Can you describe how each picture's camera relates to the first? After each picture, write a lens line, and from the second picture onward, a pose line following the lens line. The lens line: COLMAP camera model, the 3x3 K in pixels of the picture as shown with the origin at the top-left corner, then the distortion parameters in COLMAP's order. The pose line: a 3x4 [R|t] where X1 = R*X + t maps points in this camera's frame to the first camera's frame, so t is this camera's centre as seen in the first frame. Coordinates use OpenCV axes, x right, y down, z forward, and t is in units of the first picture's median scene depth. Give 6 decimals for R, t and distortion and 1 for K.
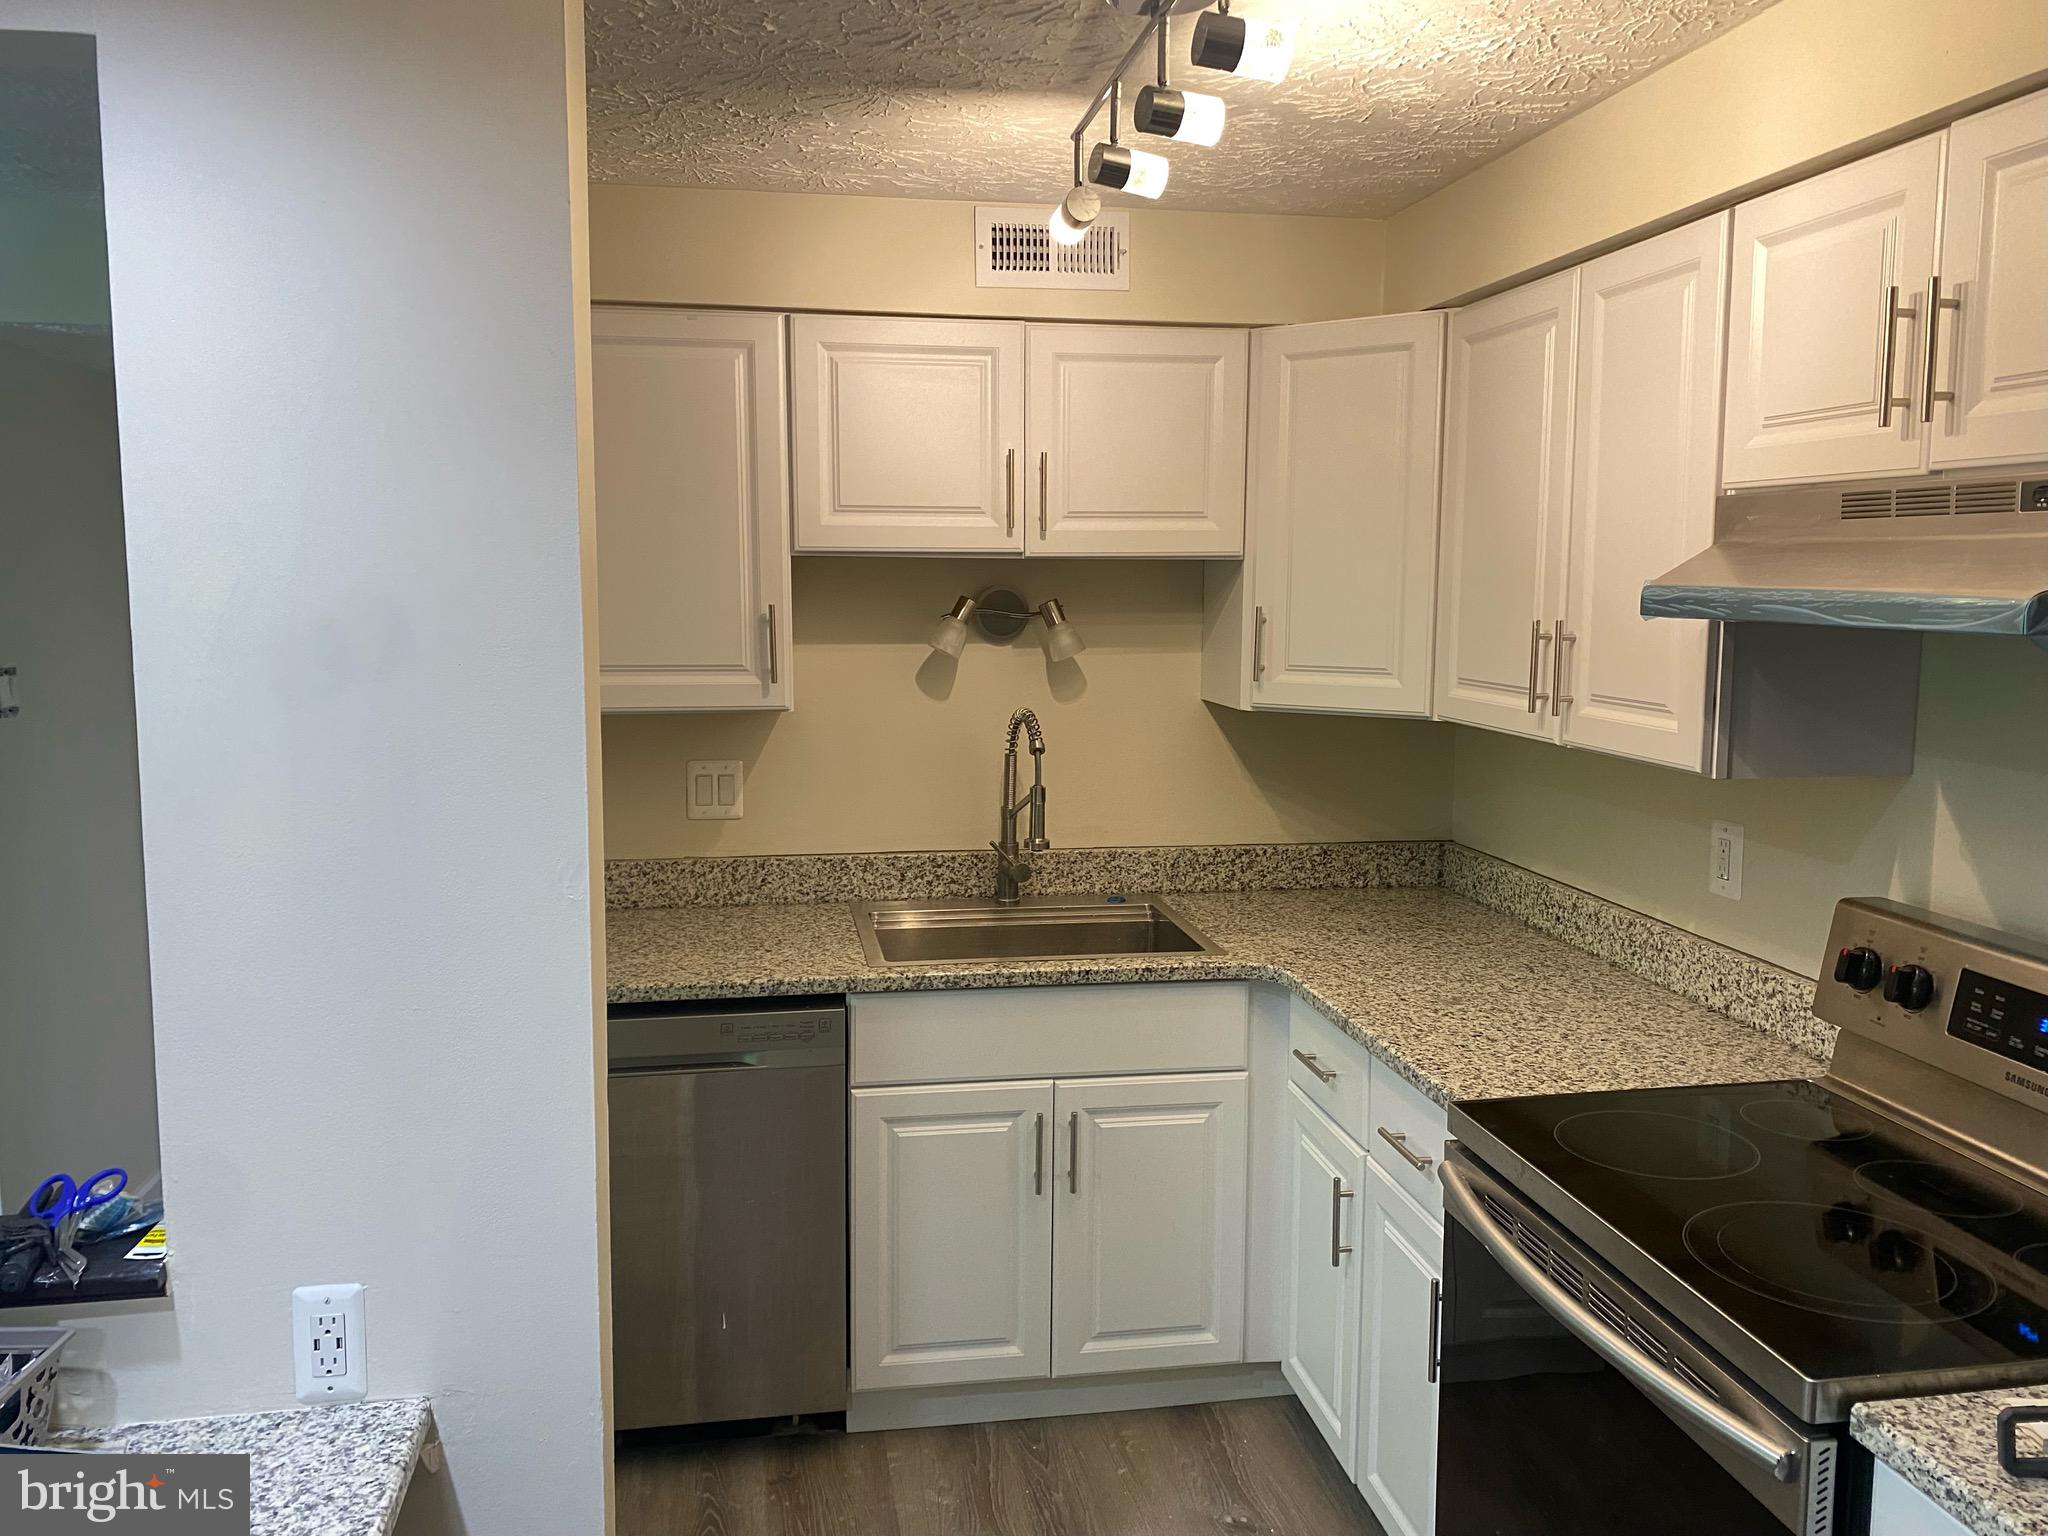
lens RADIAL K [[1576.7, 0, 1025.5], [0, 1576.7, 769.5], [0, 0, 1]] dist [-0.013380, -0.017898]
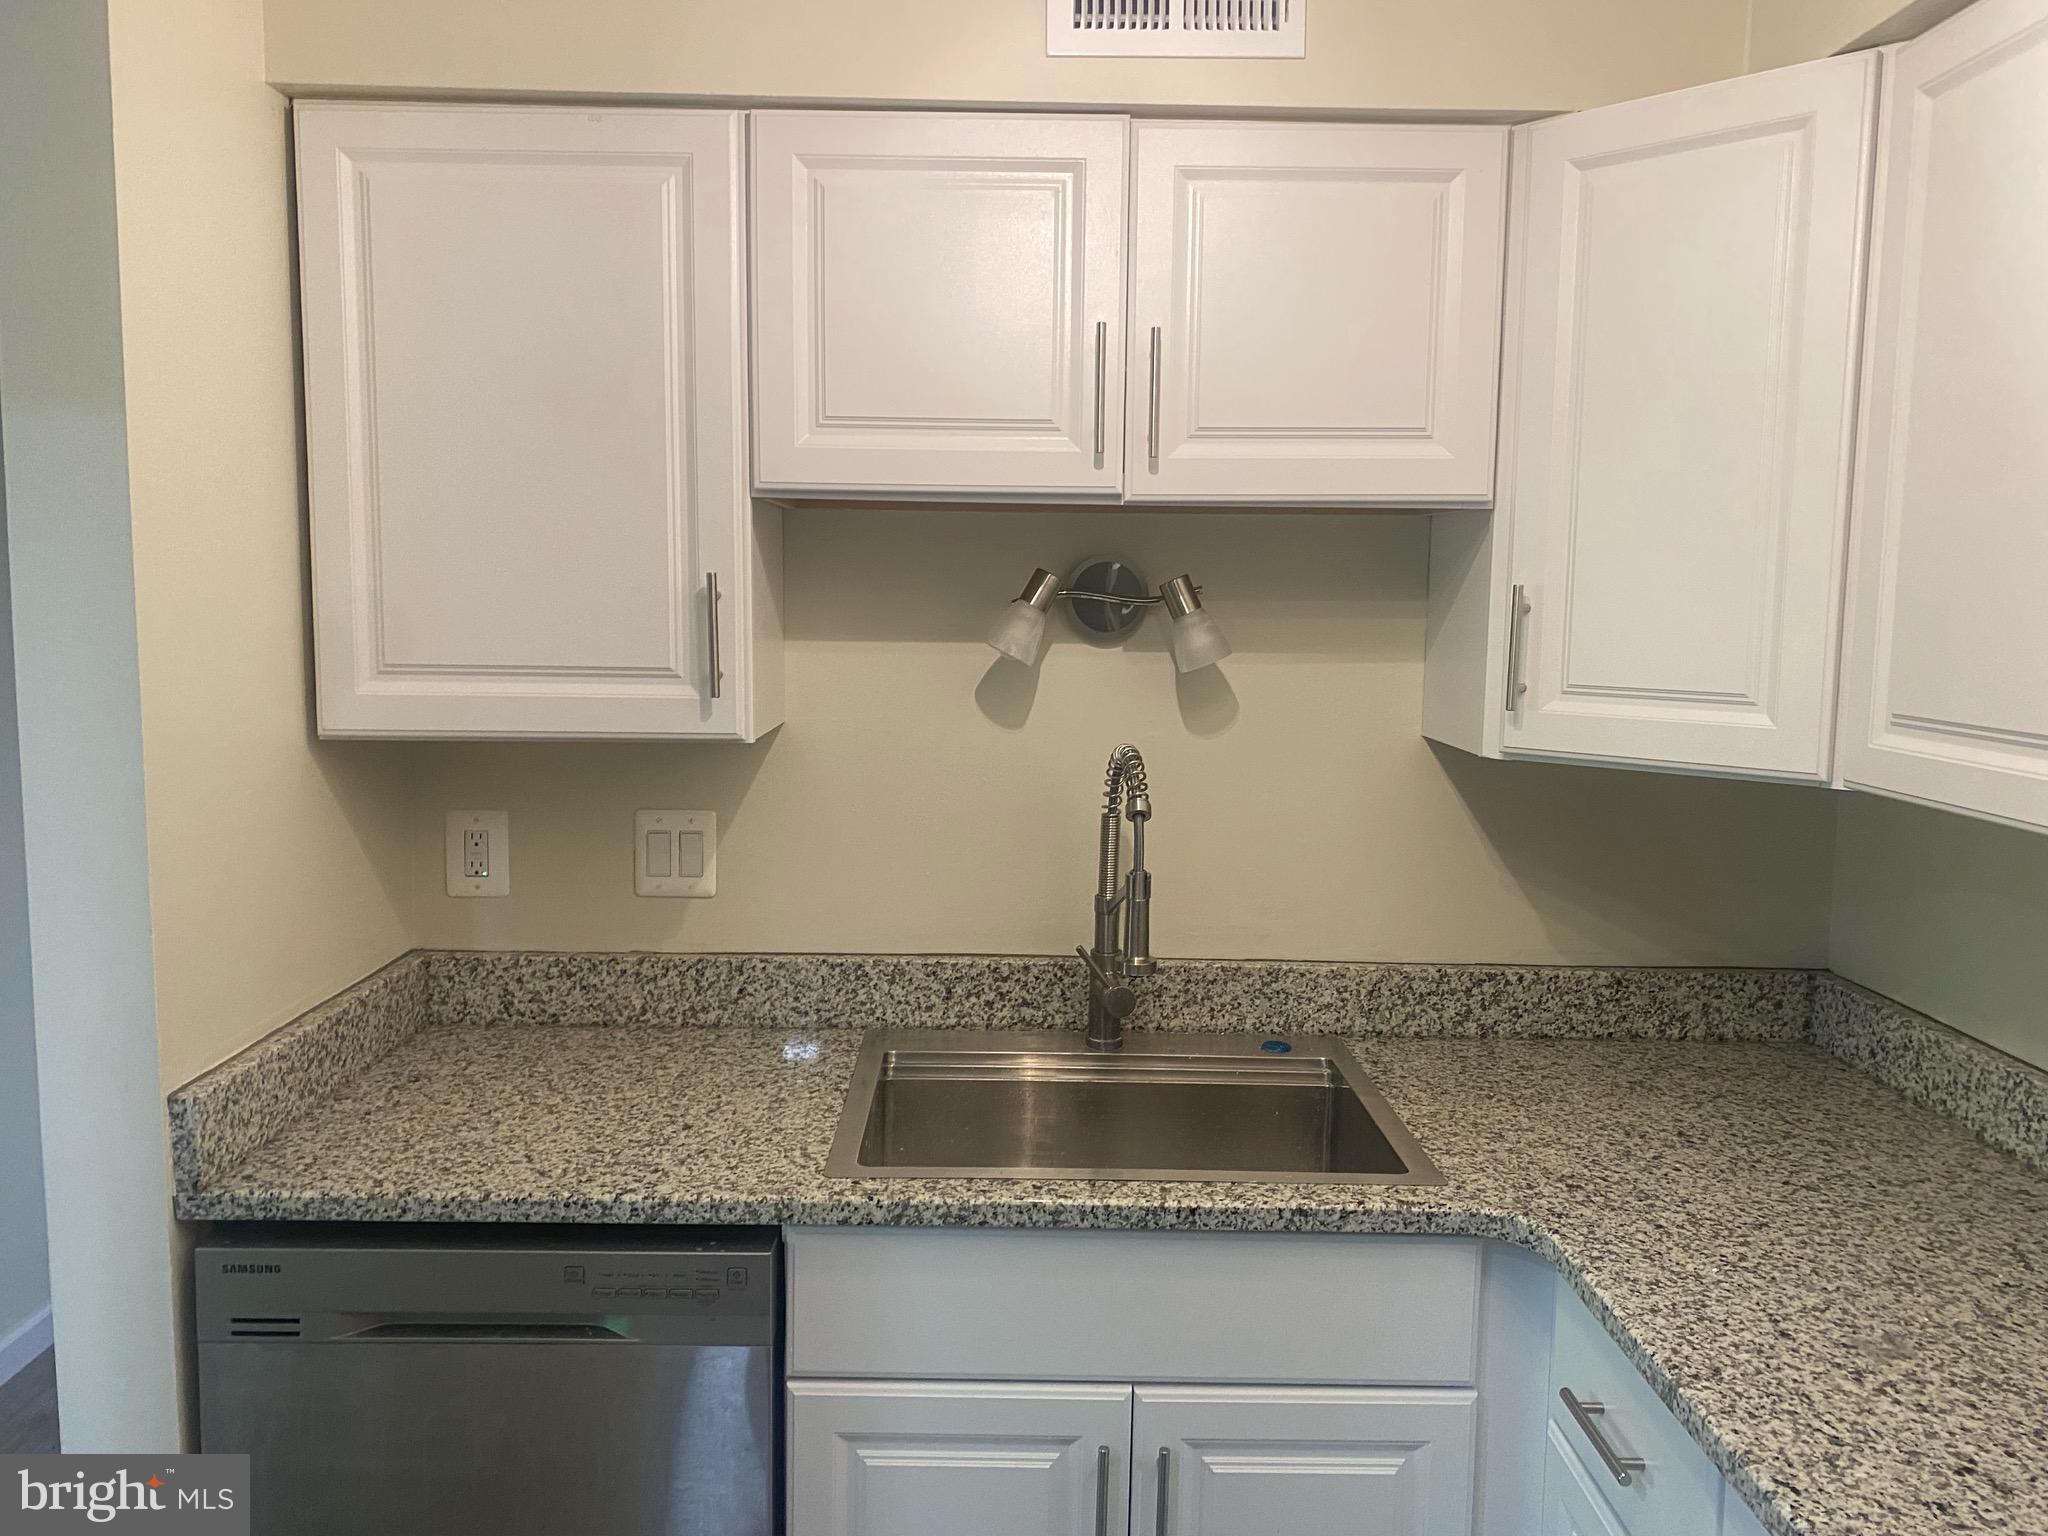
lens RADIAL K [[1576.7, 0, 1004.6], [0, 1576.7, 748.4], [0, 0, 1]] dist [-0.013380, -0.017898]
pose [[0.985395, 0.025437, -0.168371, 0.061347], [-0.029001, 0.999404, -0.018743, -0.026296], [0.167794, 0.023352, 0.985546, 0.398390]]
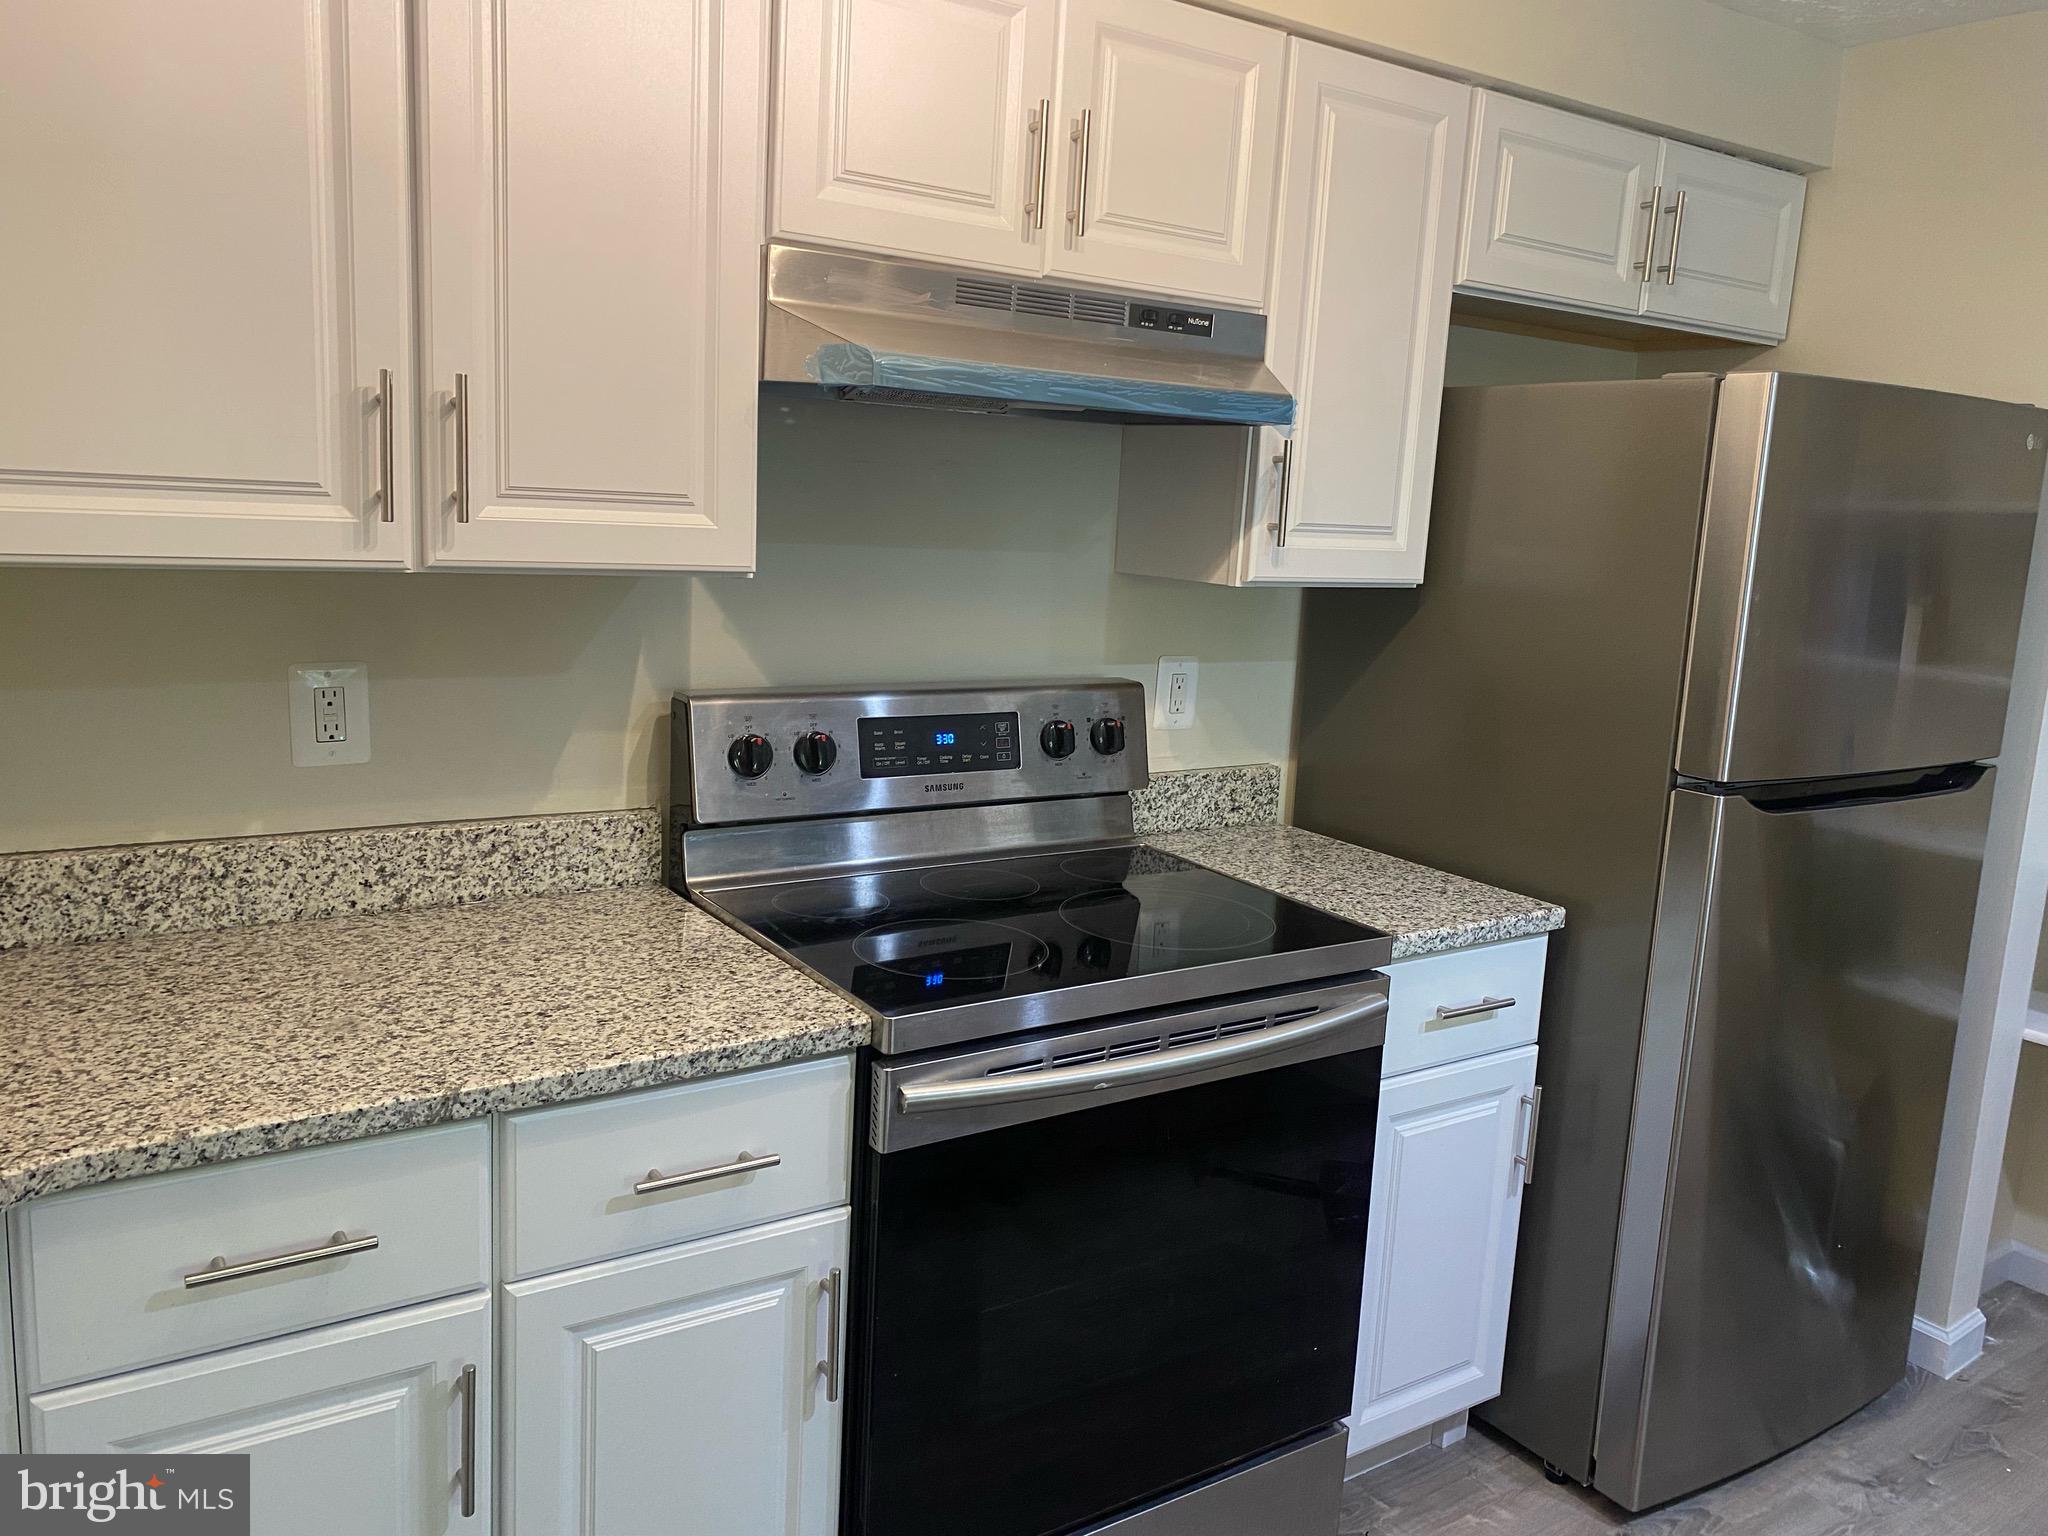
lens RADIAL K [[1576.7, 0, 1025.1], [0, 1576.7, 771.2], [0, 0, 1]] dist [-0.013380, -0.017898]
pose [[-0.420950, -0.184708, 0.888079, -0.302886], [0.057267, 0.971684, 0.229241, -0.058140], [-0.905274, 0.147356, -0.398453, 0.878374]]
